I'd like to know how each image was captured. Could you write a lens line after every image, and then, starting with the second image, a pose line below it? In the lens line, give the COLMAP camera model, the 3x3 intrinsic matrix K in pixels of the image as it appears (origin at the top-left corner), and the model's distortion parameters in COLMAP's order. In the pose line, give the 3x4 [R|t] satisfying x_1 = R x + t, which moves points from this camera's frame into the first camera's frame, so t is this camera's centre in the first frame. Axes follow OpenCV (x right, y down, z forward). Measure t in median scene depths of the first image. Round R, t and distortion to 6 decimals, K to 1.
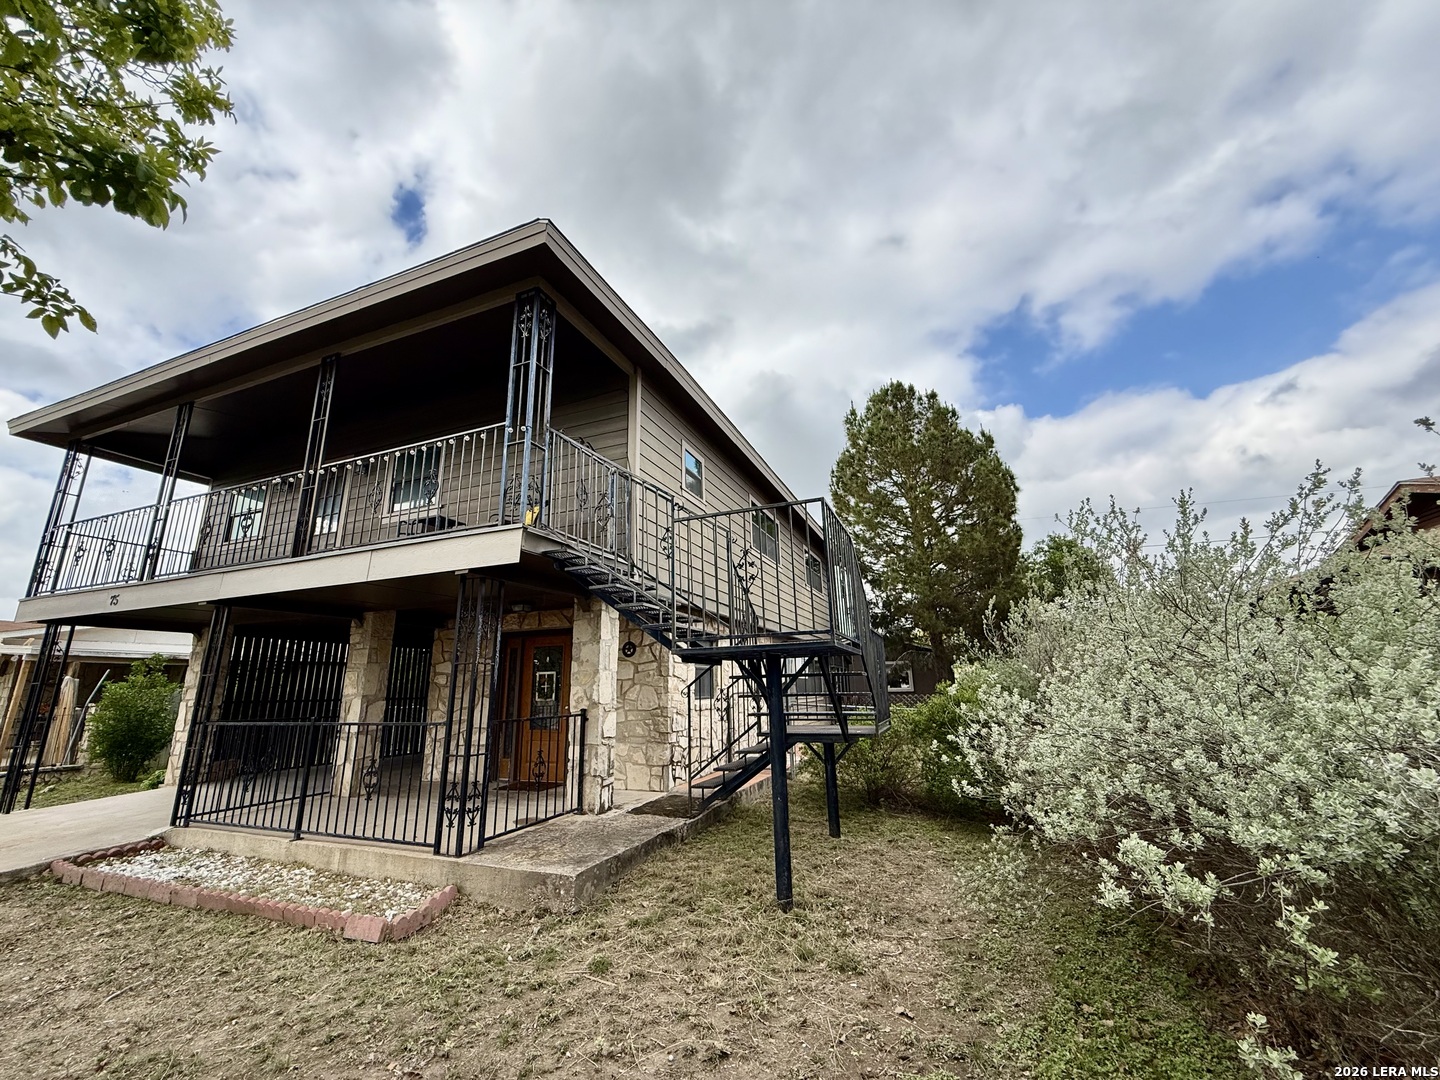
lens RADIAL K [[573.8, 0, 715.2], [0, 573.8, 541.1], [0, 0, 1]] dist [0.000211, -0.000122]
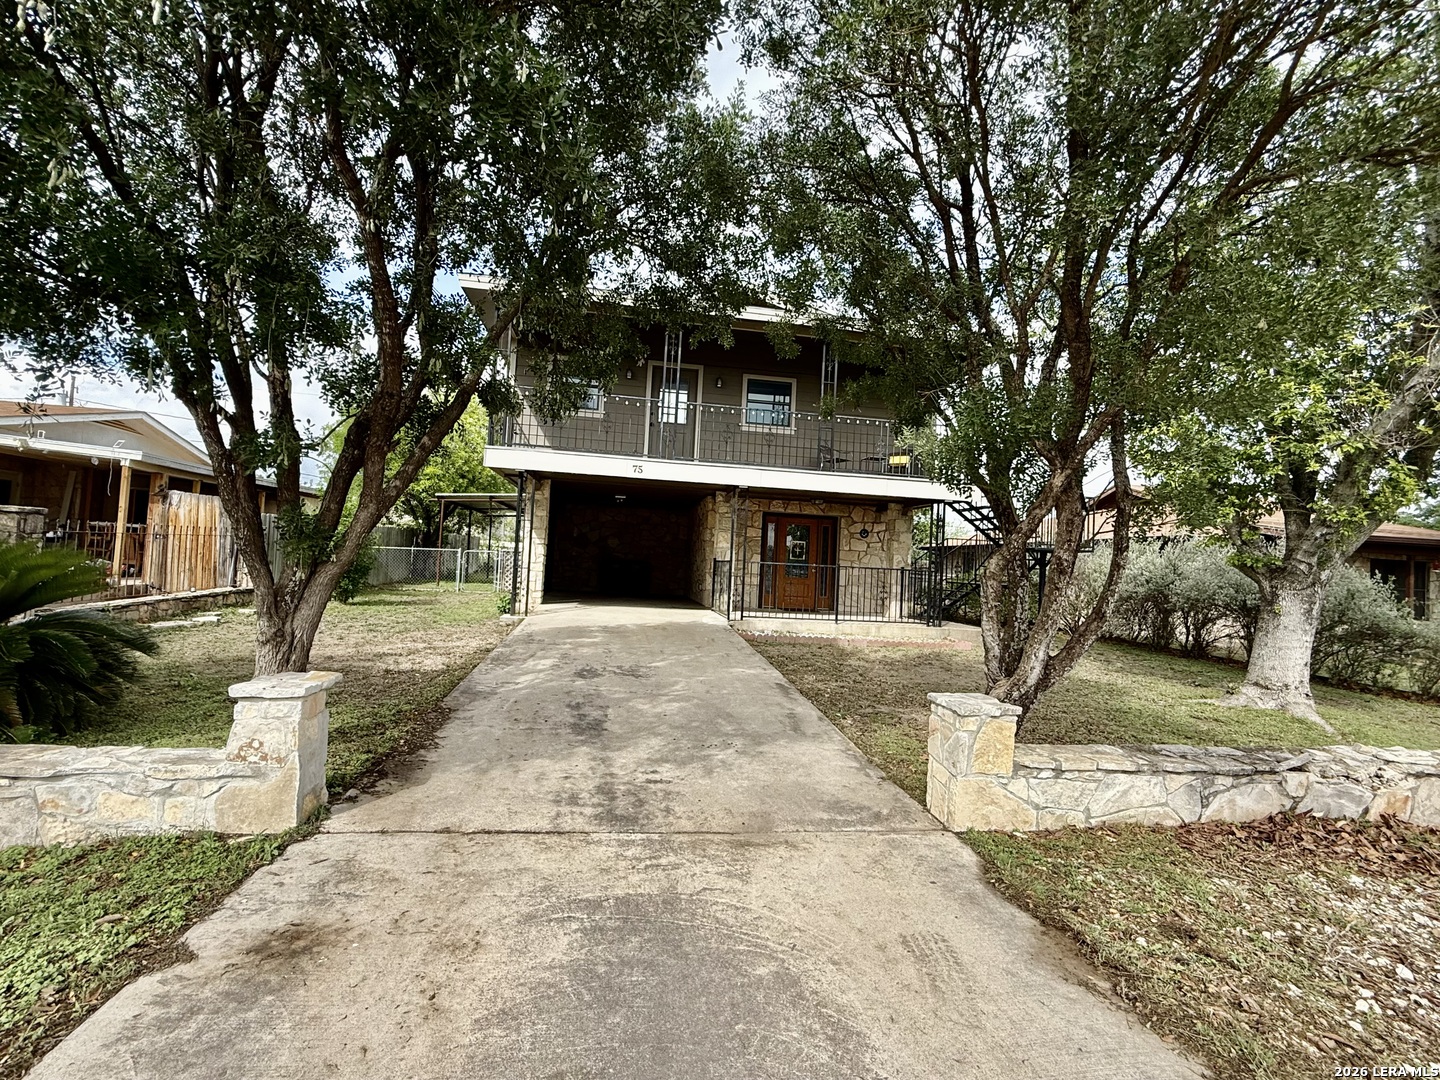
lens RADIAL K [[573.8, 0, 715.2], [0, 573.8, 541.1], [0, 0, 1]] dist [0.000211, -0.000122]
pose [[0.847215, 0.075649, 0.525837, -1.403051], [-0.193982, 0.965516, 0.173636, 0.002302], [-0.494569, -0.249110, 0.832674, -0.196686]]
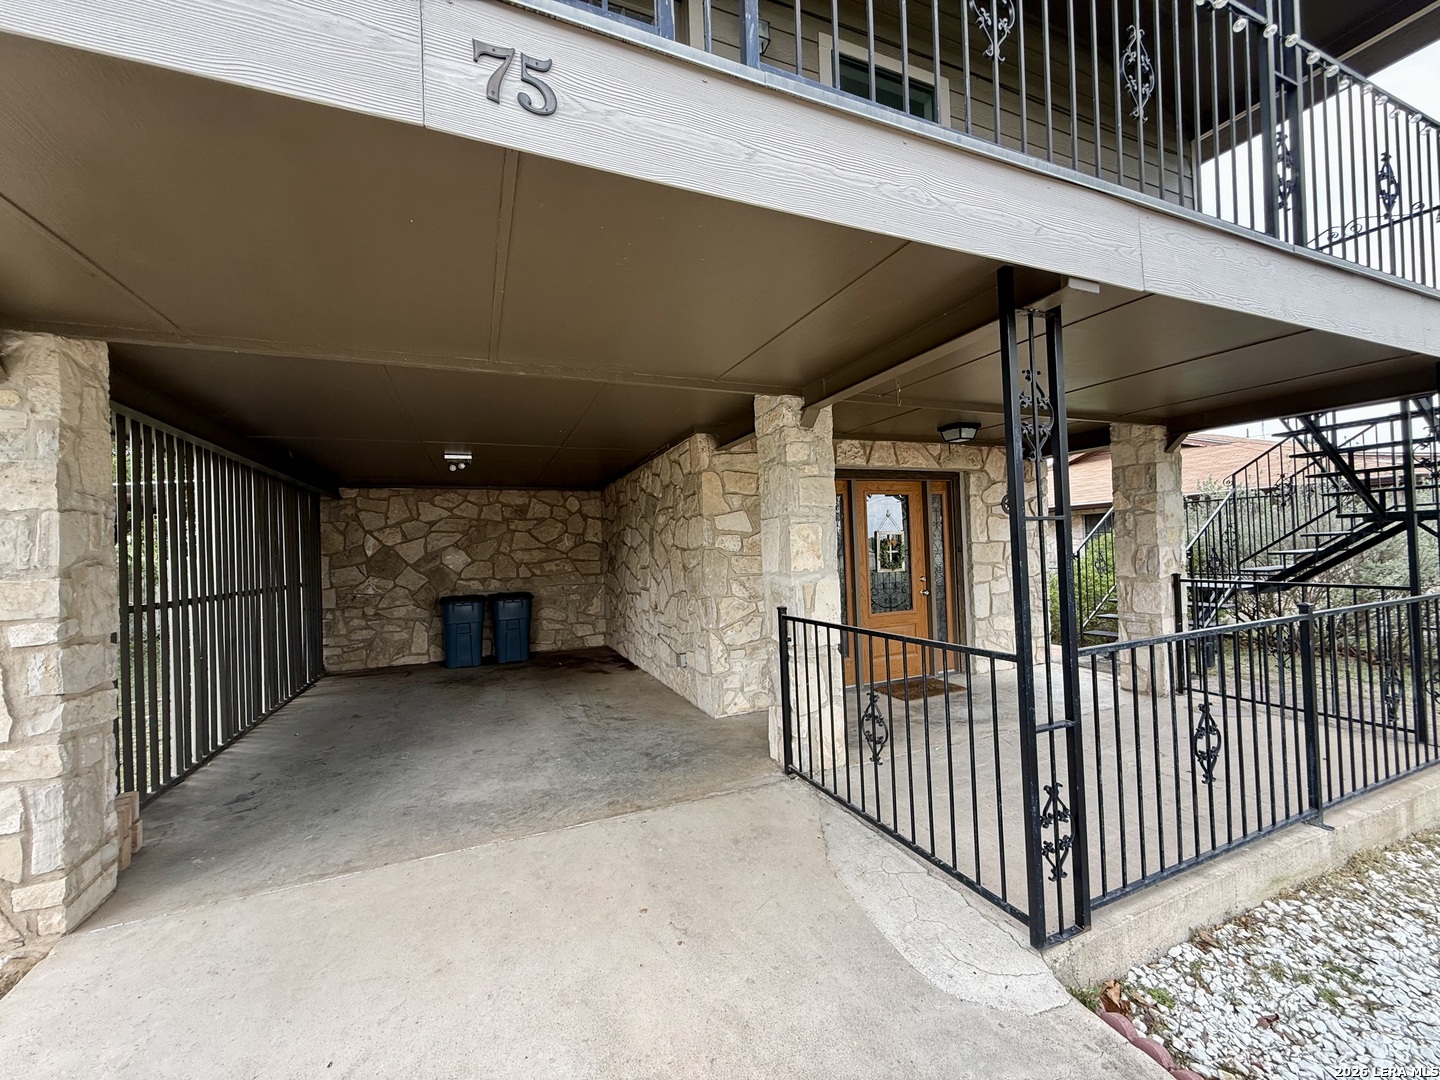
lens RADIAL K [[573.8, 0, 715.2], [0, 573.8, 541.1], [0, 0, 1]] dist [0.000211, -0.000122]
pose [[0.707024, 0.002071, 0.707187, -1.007286], [-0.155455, 0.975991, 0.152561, 0.181235], [-0.689892, -0.217800, 0.690371, 0.723499]]
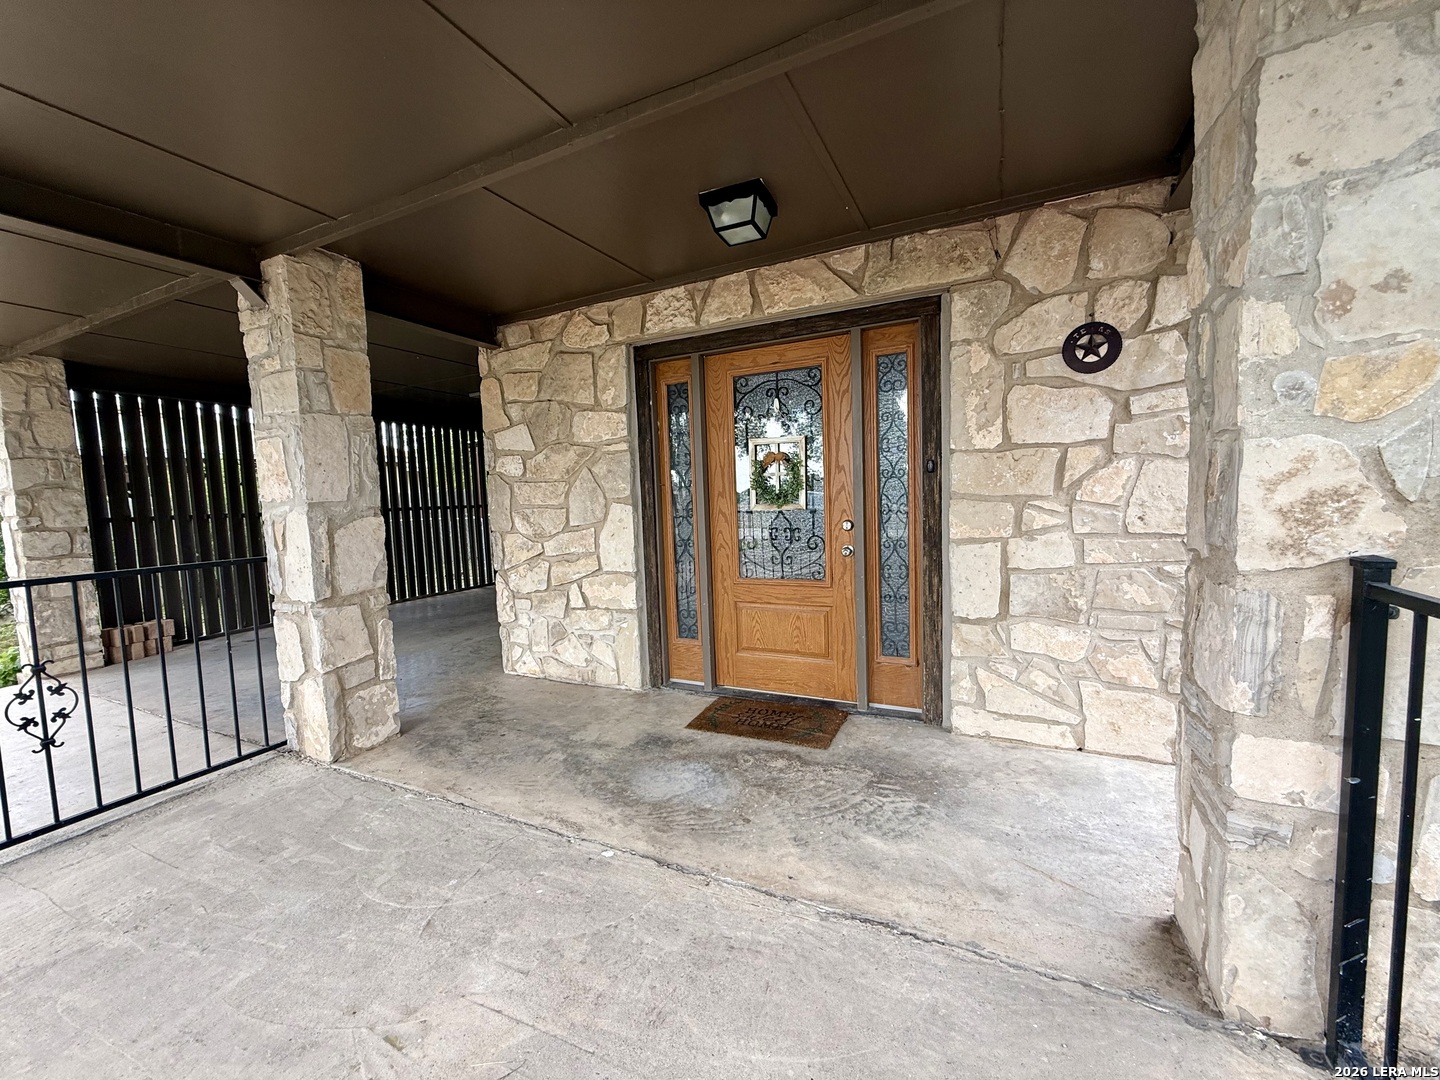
lens RADIAL K [[573.8, 0, 715.2], [0, 573.8, 541.1], [0, 0, 1]] dist [0.000211, -0.000122]
pose [[0.997656, -0.010837, -0.067566, -0.335611], [0.032531, 0.943780, 0.328970, 0.179312], [0.060202, -0.330397, 0.941920, 0.661713]]
